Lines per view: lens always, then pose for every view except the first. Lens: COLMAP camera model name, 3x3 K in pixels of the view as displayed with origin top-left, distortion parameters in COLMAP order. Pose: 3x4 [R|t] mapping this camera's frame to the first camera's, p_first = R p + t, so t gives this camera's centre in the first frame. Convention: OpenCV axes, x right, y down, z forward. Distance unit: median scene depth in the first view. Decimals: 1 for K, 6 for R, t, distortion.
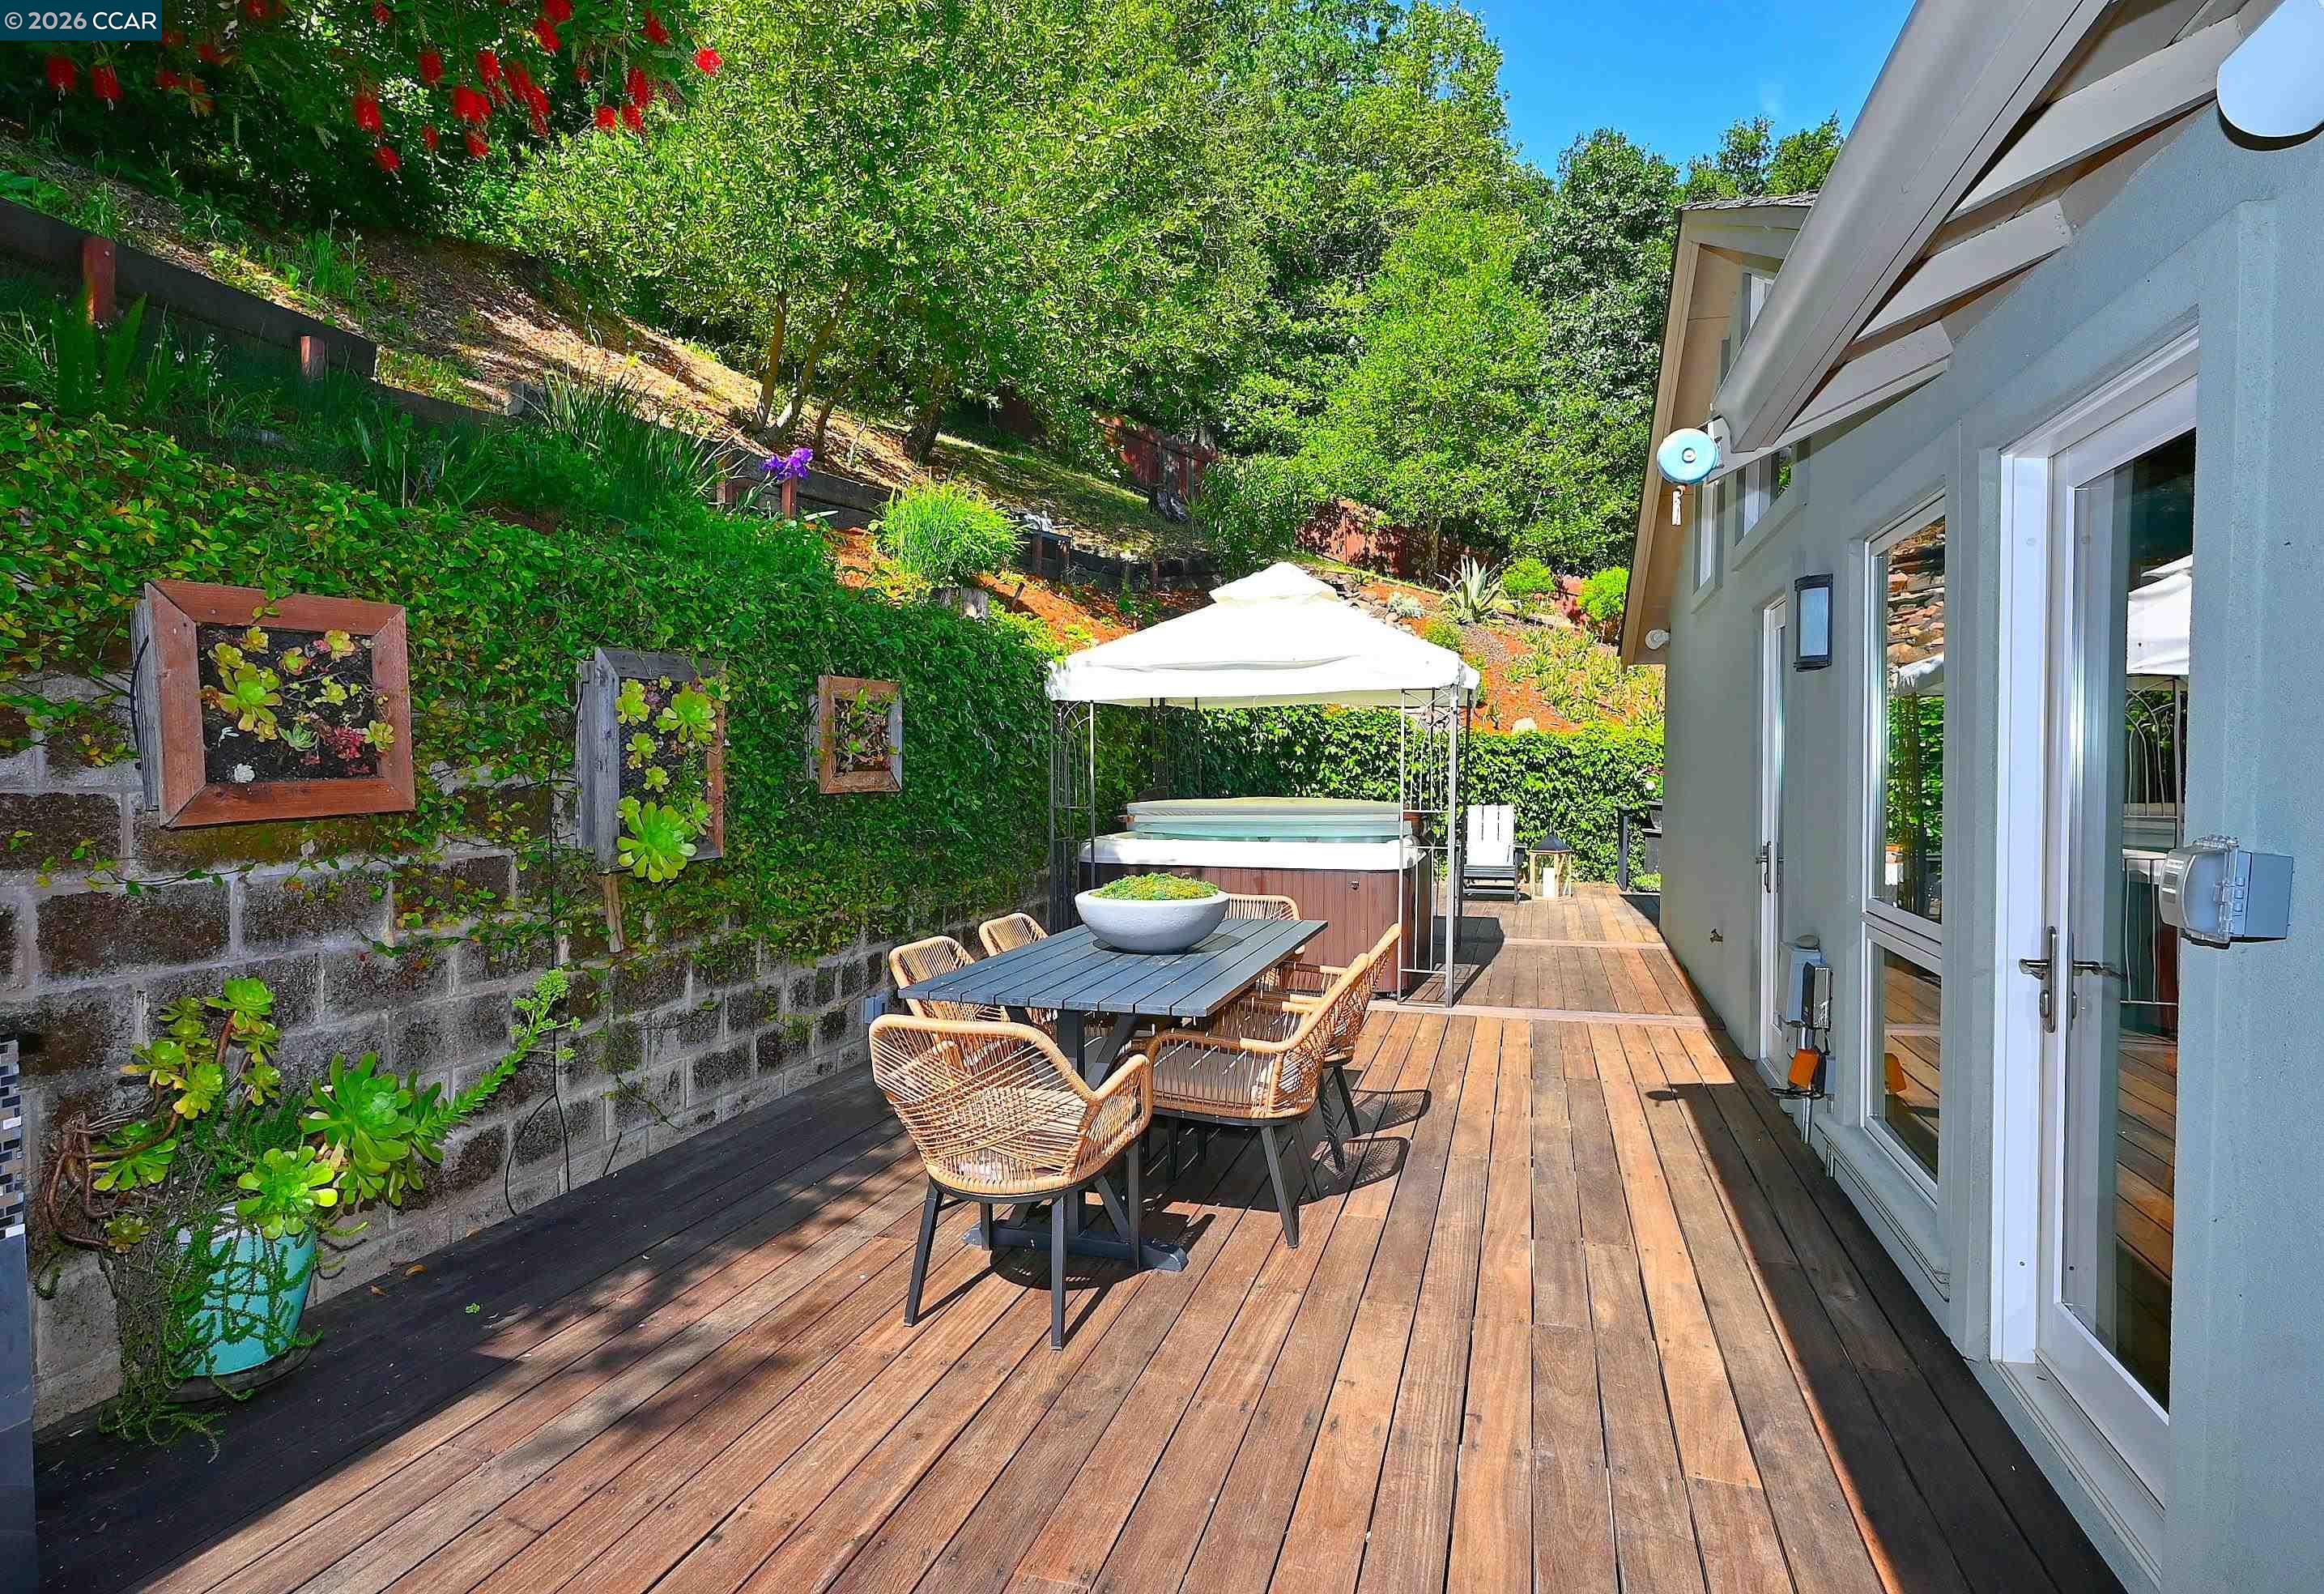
lens RADIAL K [[1208.9, 0, 1187.2], [0, 1208.9, 799.0], [0, 0, 1]] dist [-0.003186, -0.001027]
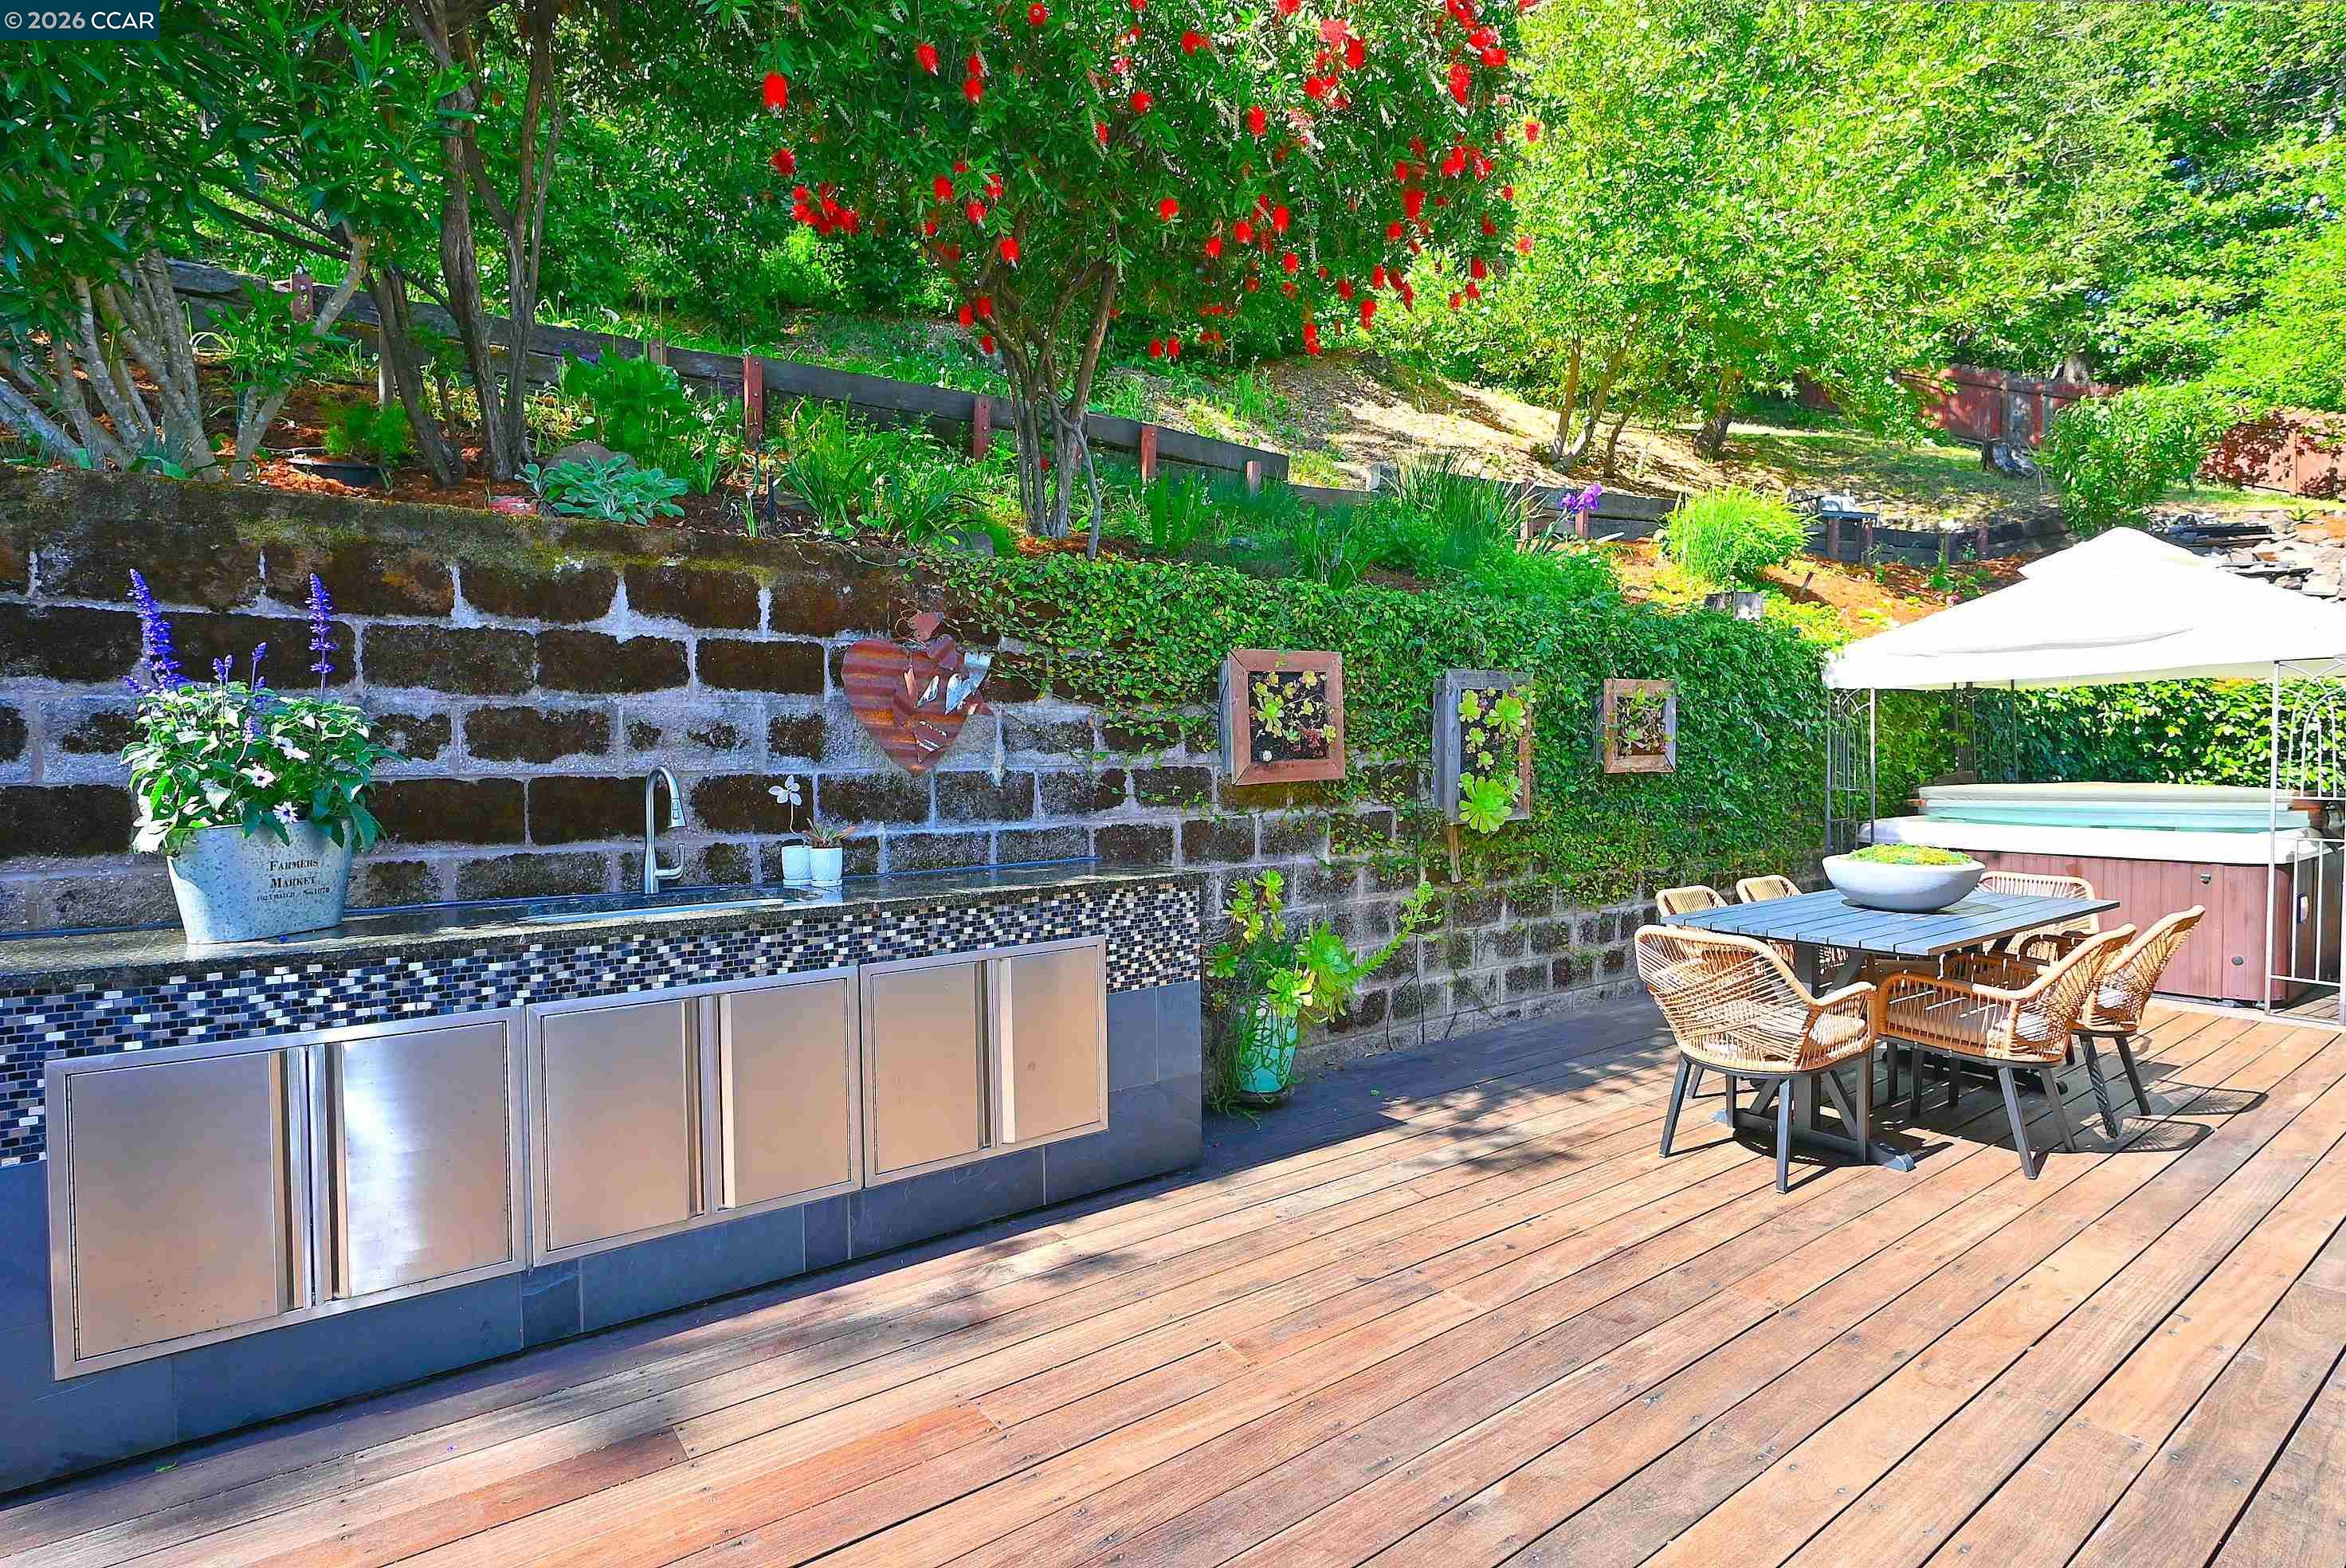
lens RADIAL K [[1153.9, 0, 1169.4], [0, 1153.9, 783.5], [0, 0, 1]] dist [-0.005801, 0.002010]
pose [[0.790137, 0.009341, -0.612859, 0.053161], [-0.010762, 0.999941, 0.001366, 0.007061], [0.612836, 0.005516, 0.790191, -0.161916]]
